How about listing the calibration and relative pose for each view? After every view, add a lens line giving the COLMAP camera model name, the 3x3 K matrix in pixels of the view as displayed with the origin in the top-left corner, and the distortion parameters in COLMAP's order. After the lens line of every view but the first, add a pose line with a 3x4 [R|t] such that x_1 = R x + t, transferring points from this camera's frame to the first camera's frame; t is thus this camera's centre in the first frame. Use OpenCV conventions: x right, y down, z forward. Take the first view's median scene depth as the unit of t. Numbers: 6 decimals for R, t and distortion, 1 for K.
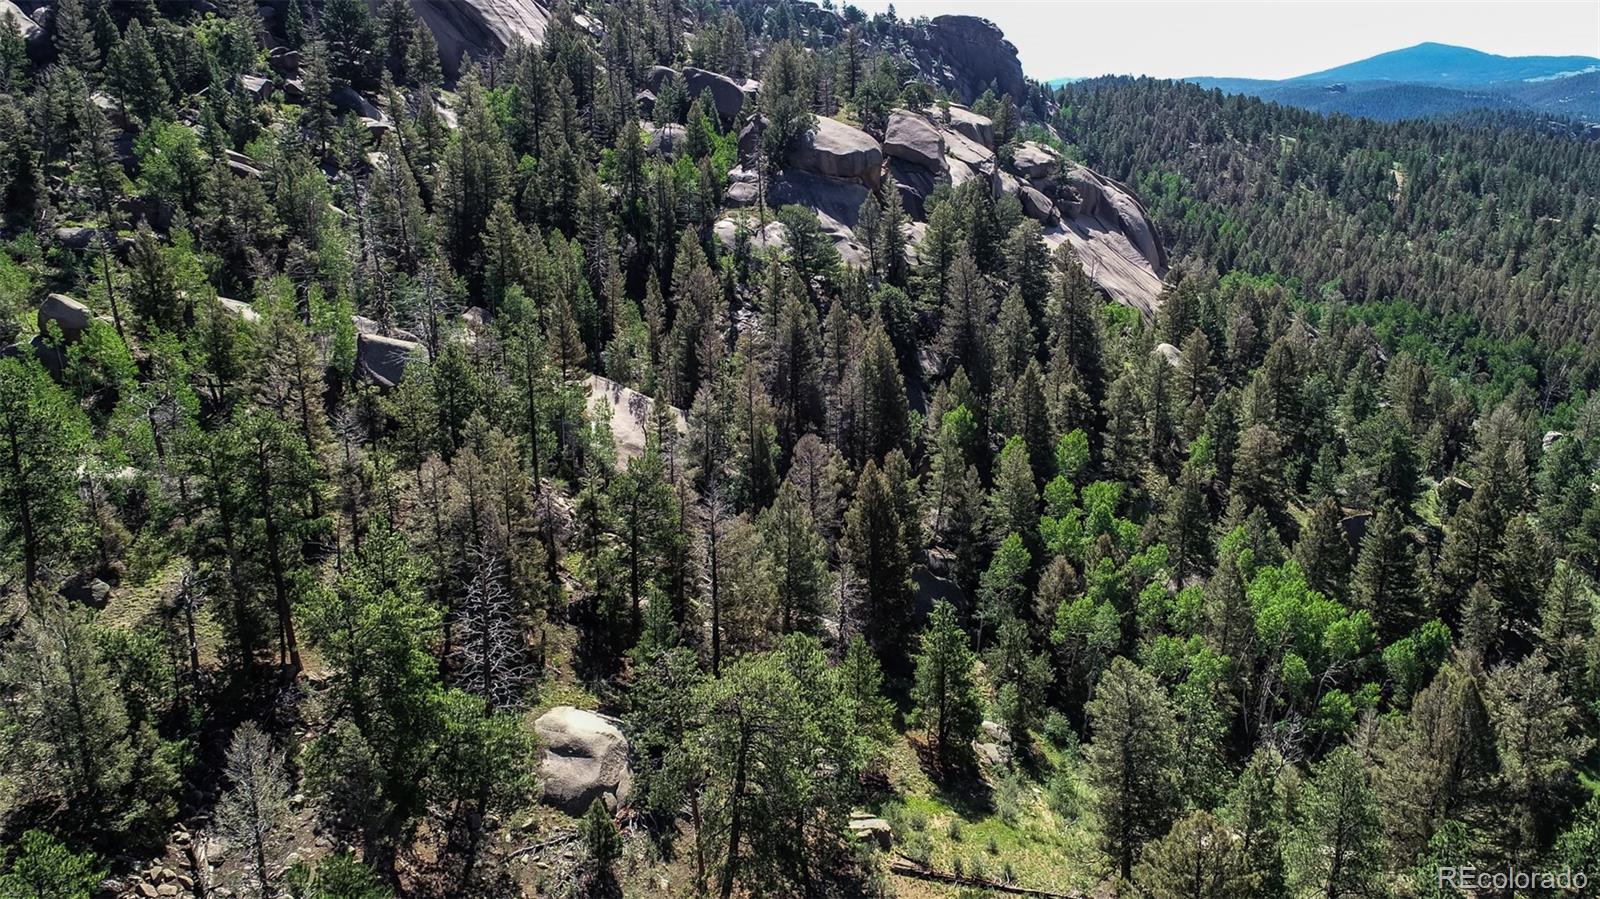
lens RADIAL K [[1138.6, 0, 756.3], [0, 1138.6, 384.4], [0, 0, 1]] dist [0.003071, -0.000905]
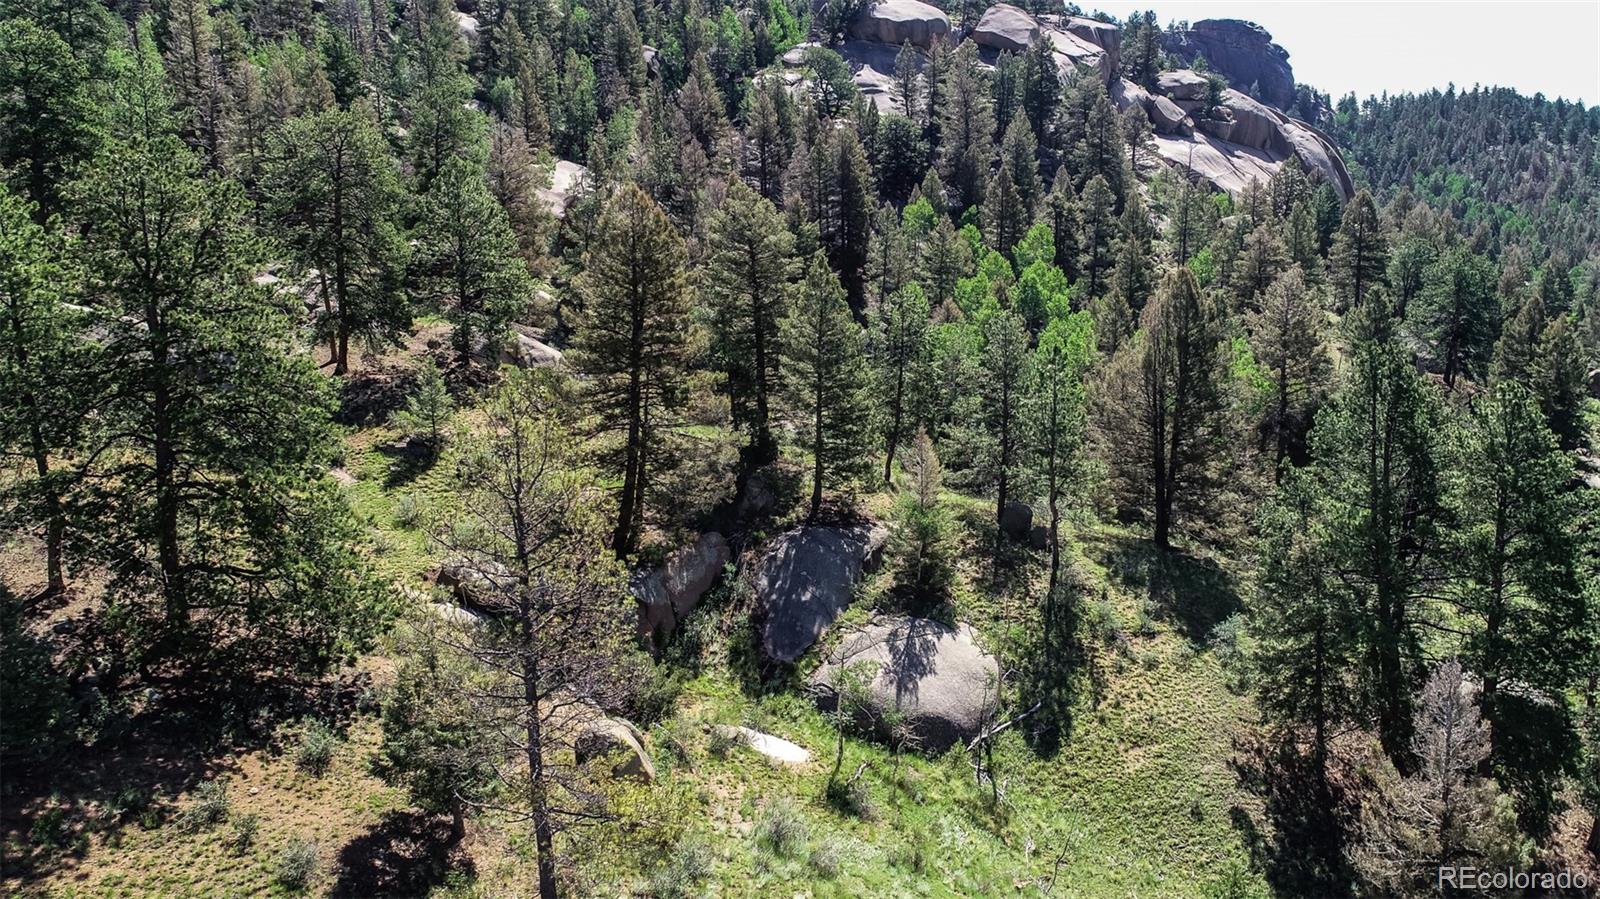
lens RADIAL K [[1138.6, 0, 756.3], [0, 1138.6, 384.4], [0, 0, 1]] dist [0.003071, -0.000905]
pose [[0.962946, 0.044352, -0.266023, 0.197883], [-0.061009, 0.996638, -0.054678, 0.153509], [0.262704, 0.068882, 0.962415, 0.012859]]
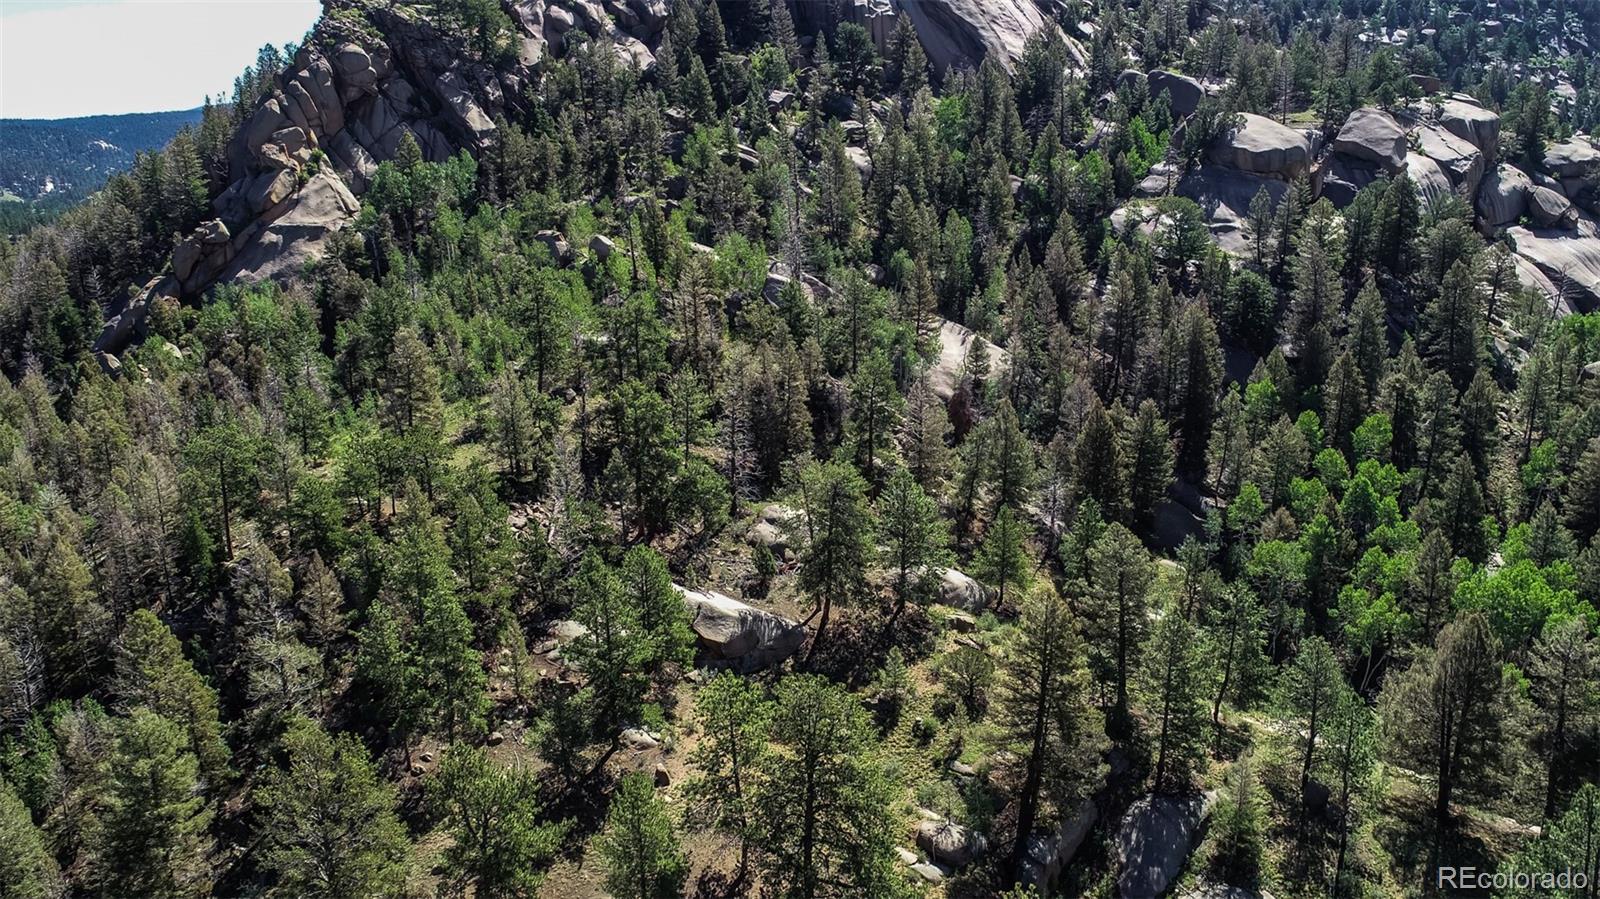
lens RADIAL K [[1138.6, 0, 756.3], [0, 1138.6, 384.4], [0, 0, 1]] dist [0.003071, -0.000905]
pose [[0.852462, 0.113698, -0.510276, 0.206625], [-0.107367, 0.993333, 0.041965, 0.019342], [0.511645, 0.019013, 0.858986, -0.139575]]
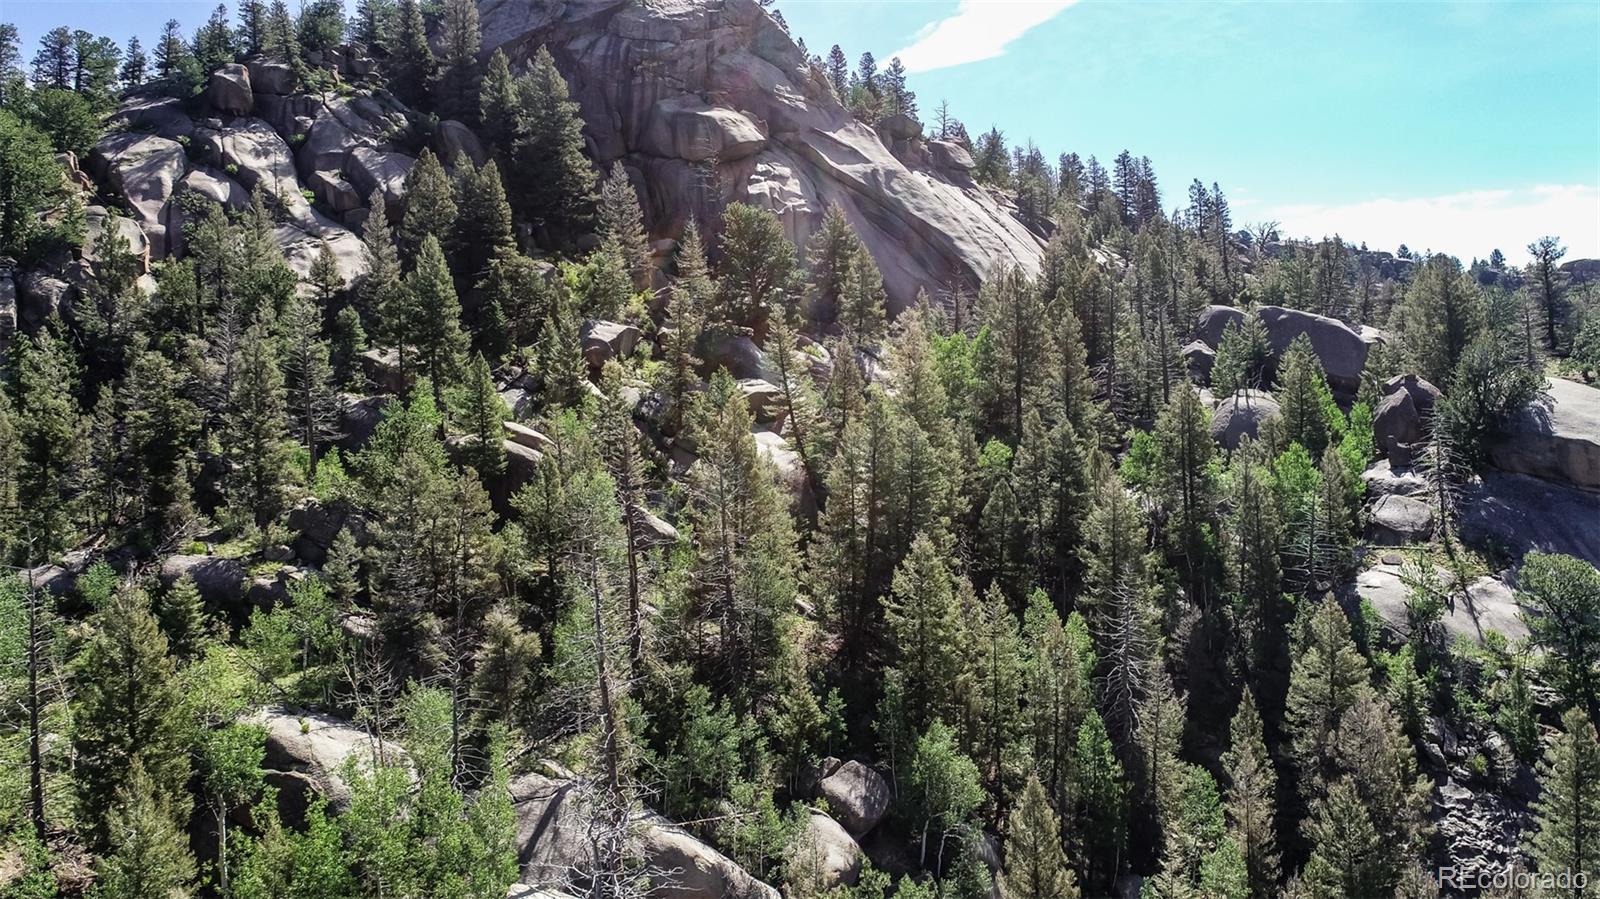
lens RADIAL K [[1138.6, 0, 756.3], [0, 1138.6, 384.4], [0, 0, 1]] dist [0.003071, -0.000905]
pose [[0.908717, -0.001963, -0.417408, -0.052820], [-0.096146, 0.972116, -0.213884, -0.069860], [0.406189, 0.234492, 0.883190, 0.323375]]
